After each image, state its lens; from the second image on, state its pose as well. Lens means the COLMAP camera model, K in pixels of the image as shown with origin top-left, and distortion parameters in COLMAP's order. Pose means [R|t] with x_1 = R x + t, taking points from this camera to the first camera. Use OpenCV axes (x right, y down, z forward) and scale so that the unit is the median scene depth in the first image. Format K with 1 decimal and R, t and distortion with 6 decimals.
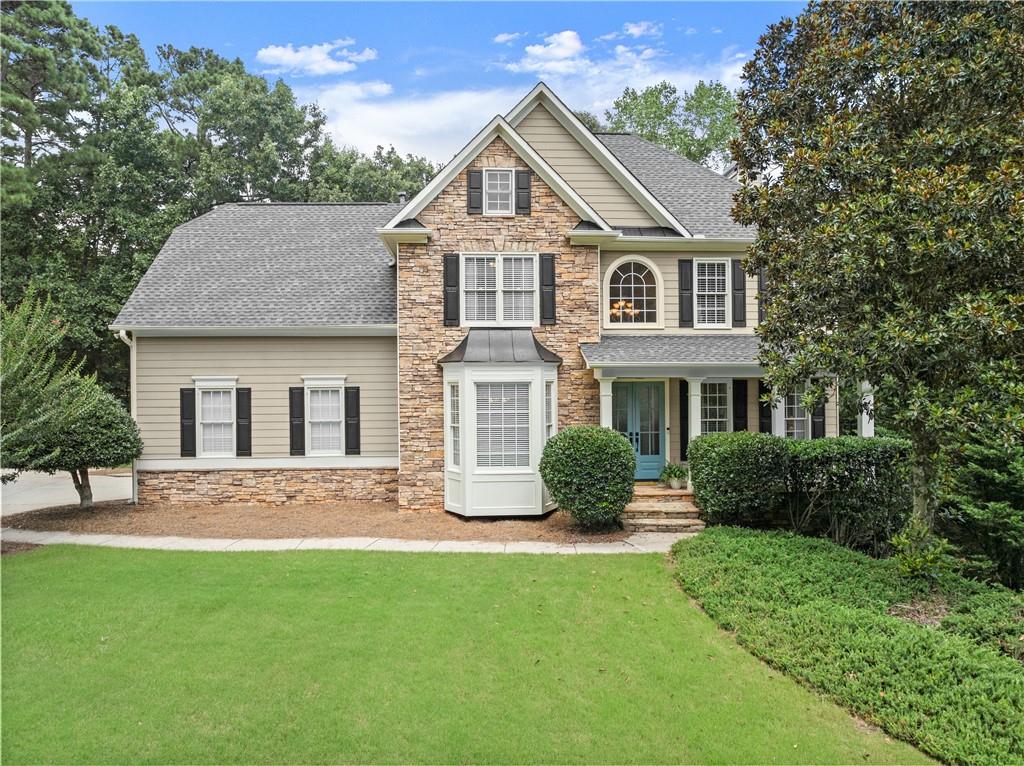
lens RADIAL K [[817.1, 0, 515.6], [0, 817.1, 403.6], [0, 0, 1]] dist [-0.000118, 0.001364]
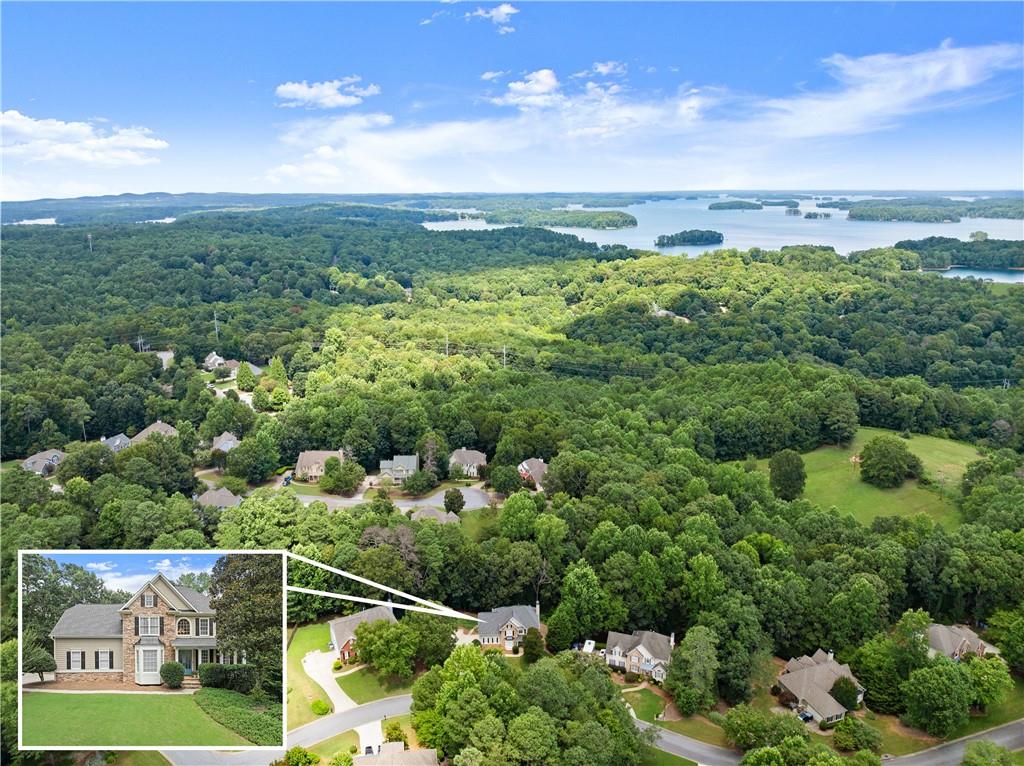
lens RADIAL K [[726.1, 0, 512.0], [0, 726.1, 383.0], [0, 0, 1]] dist [0.001465, 0.001420]
pose [[0.999996, 0.000009, -0.002762, 1.705624], [-0.000002, 0.999997, 0.002546, -1.297736], [0.002762, -0.002546, 0.999993, -2.430632]]
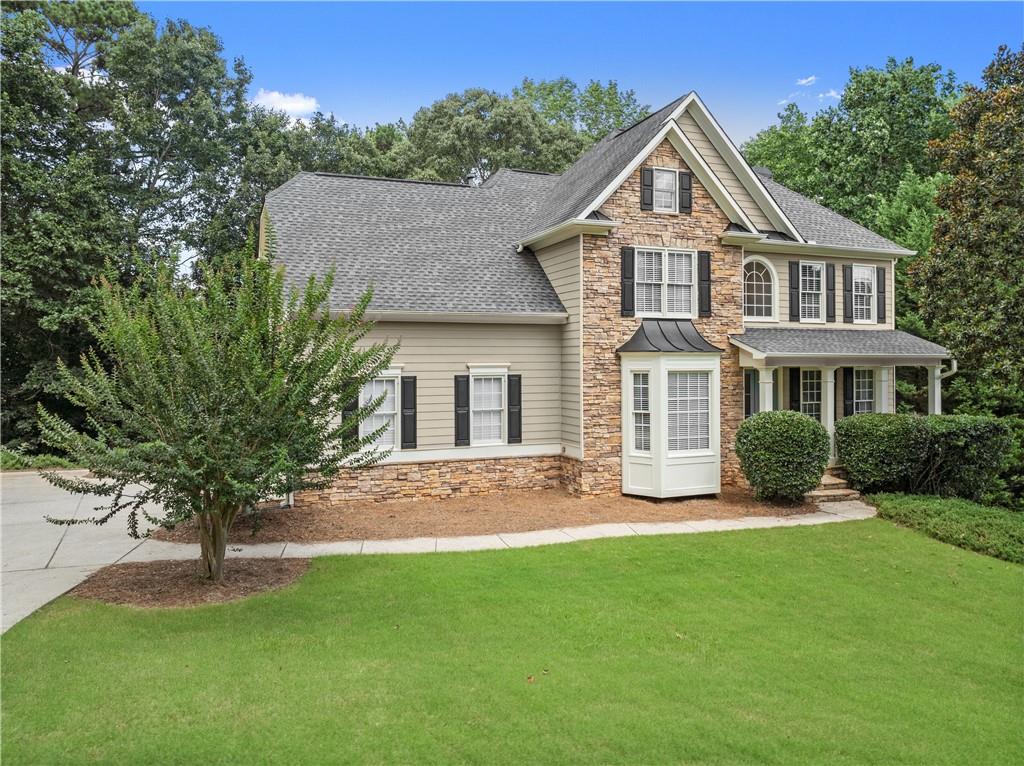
lens RADIAL K [[822.3, 0, 512.0], [0, 822.3, 383.0], [0, 0, 1]] dist [0.007818, 0.000850]
pose [[0.934247, -0.007138, 0.356554, -0.588336], [0.007089, 0.999974, 0.001445, -0.012665], [-0.356555, 0.001178, 0.934273, 0.074154]]
